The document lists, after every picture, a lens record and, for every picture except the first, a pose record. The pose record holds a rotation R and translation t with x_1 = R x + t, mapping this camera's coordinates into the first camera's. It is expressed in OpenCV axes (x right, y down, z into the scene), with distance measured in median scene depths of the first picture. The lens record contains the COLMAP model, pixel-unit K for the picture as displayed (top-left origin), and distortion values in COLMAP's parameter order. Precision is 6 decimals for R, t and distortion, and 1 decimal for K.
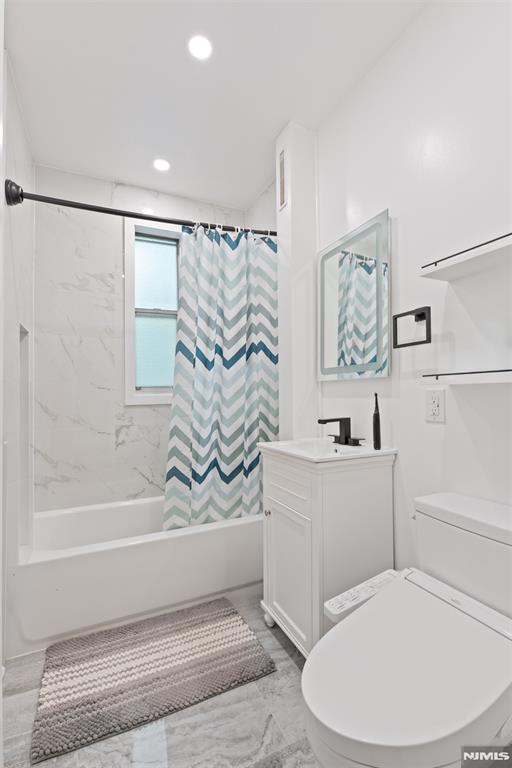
lens RADIAL K [[345.7, 0, 254.6], [0, 345.7, 389.0], [0, 0, 1]] dist [0.002382, -0.000290]
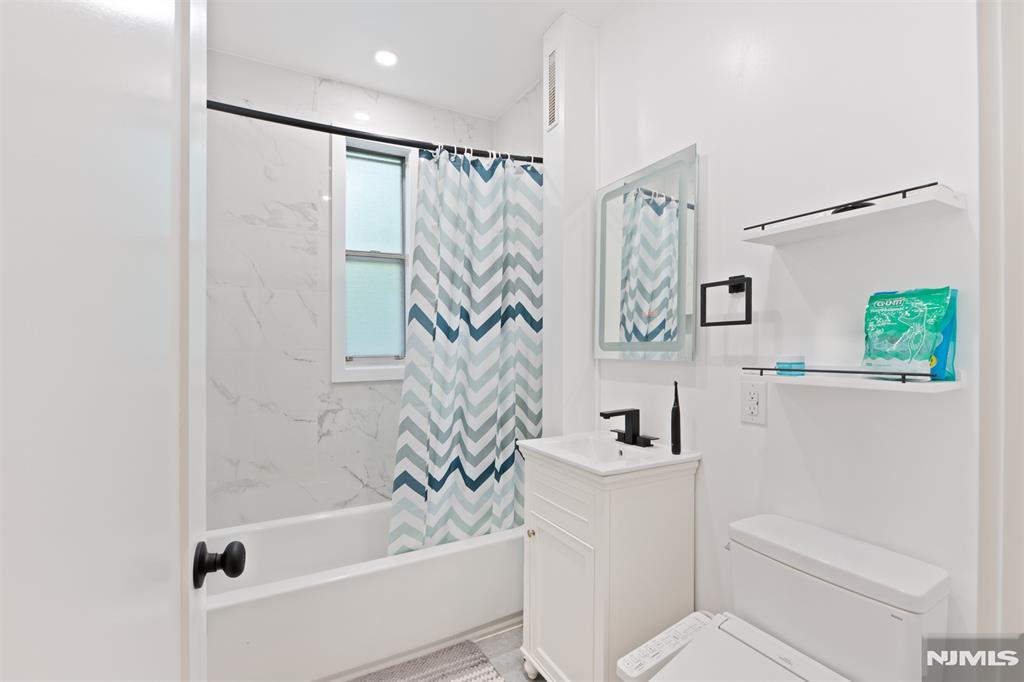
lens RADIAL K [[461.0, 0, 503.4], [0, 461.0, 338.4], [0, 0, 1]] dist [0.002382, -0.000290]
pose [[0.997886, 0.010332, 0.064156, -0.084661], [-0.011600, 0.999744, 0.019423, -0.083025], [-0.063939, -0.020126, 0.997751, -0.004995]]
